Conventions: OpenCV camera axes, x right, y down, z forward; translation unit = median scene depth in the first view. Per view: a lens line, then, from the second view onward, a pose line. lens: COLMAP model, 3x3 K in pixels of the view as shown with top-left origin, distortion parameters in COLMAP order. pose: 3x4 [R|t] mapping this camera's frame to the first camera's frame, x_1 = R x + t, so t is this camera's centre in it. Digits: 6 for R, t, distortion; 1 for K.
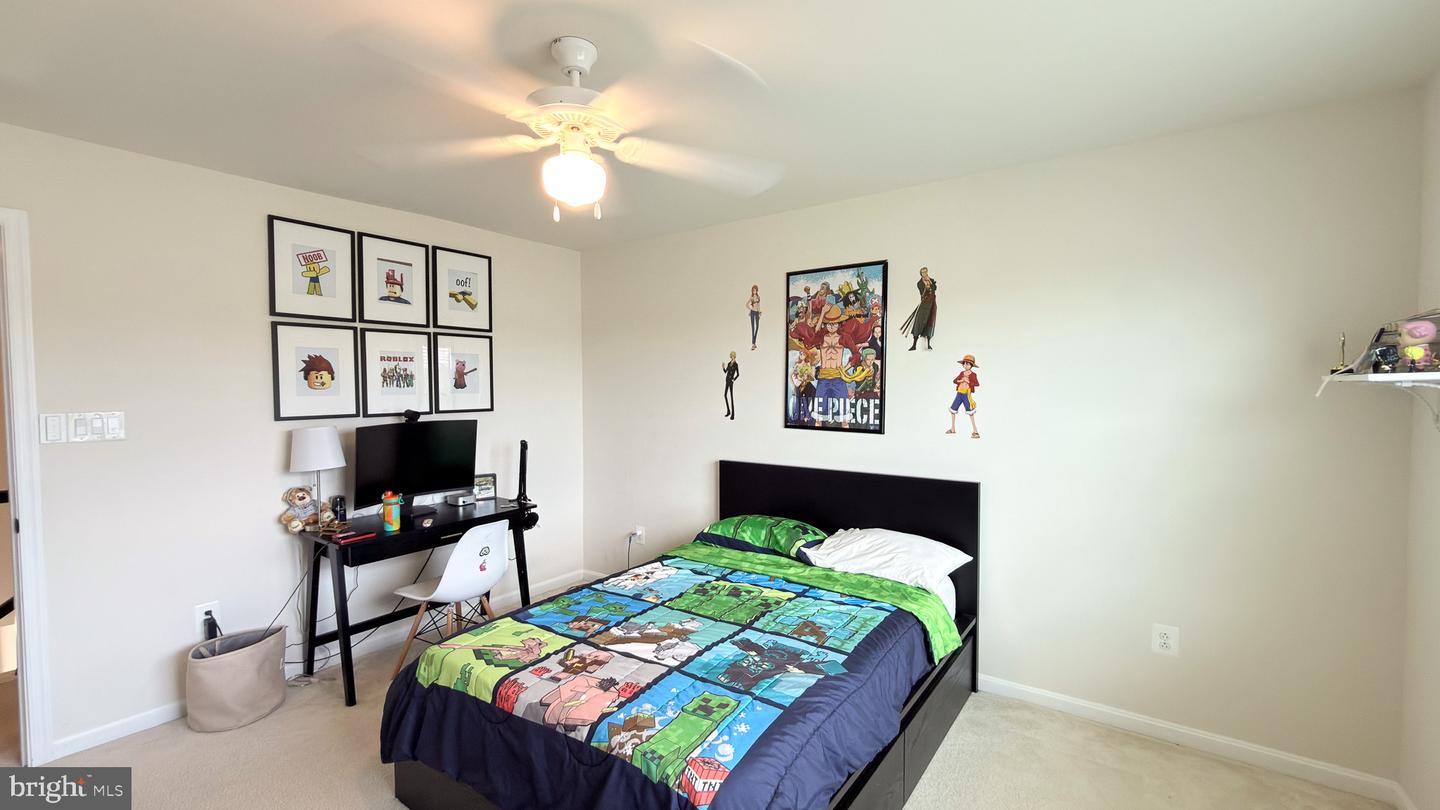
lens RADIAL K [[593.8, 0, 709.6], [0, 593.8, 402.1], [0, 0, 1]] dist [0.000920, -0.001736]
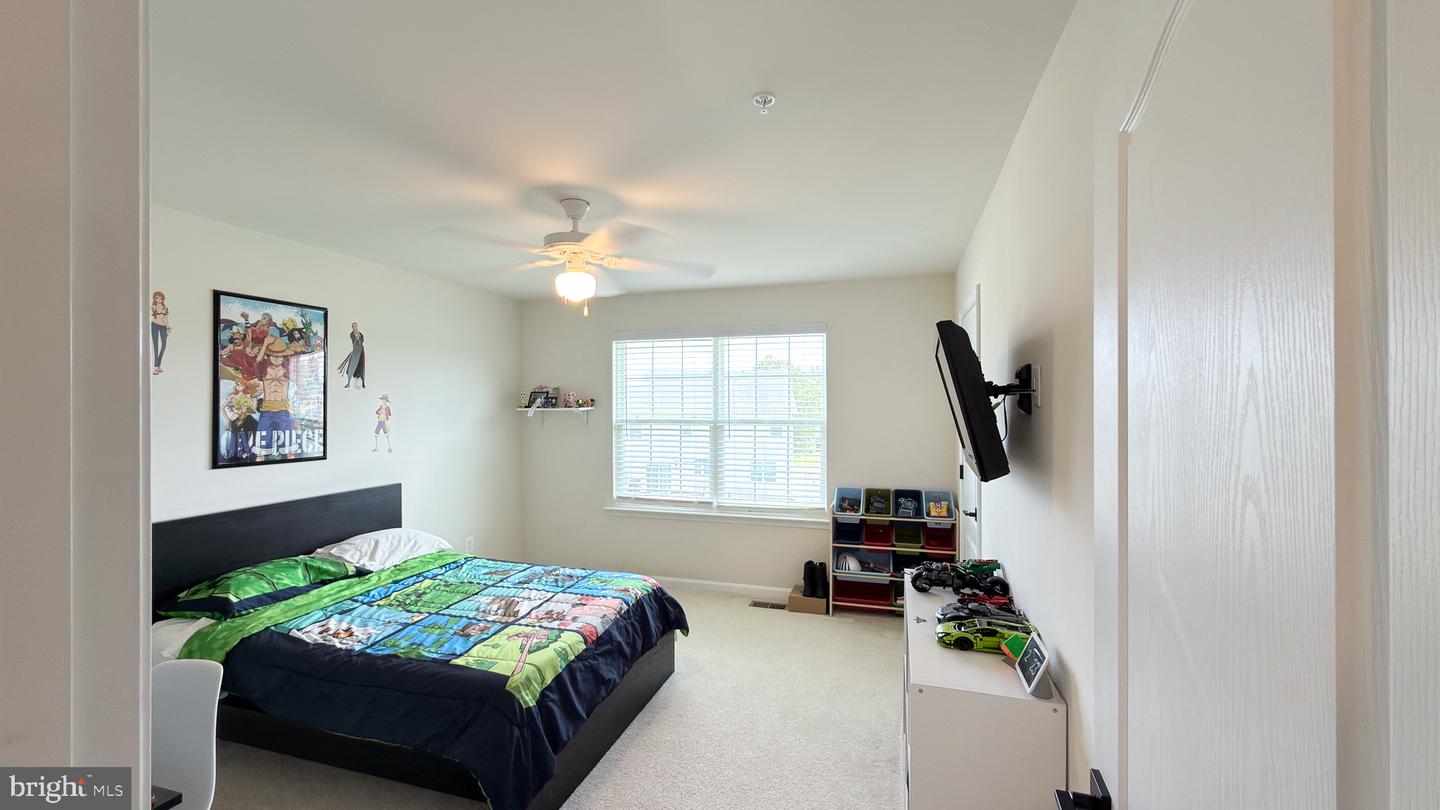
lens RADIAL K [[593.8, 0, 713.1], [0, 593.8, 404.9], [0, 0, 1]] dist [0.000920, -0.001736]
pose [[-0.317948, 0.001548, 0.948107, -0.993824], [0.035687, 0.999310, 0.010336, -0.034987], [-0.947436, 0.037121, -0.317784, 0.634856]]
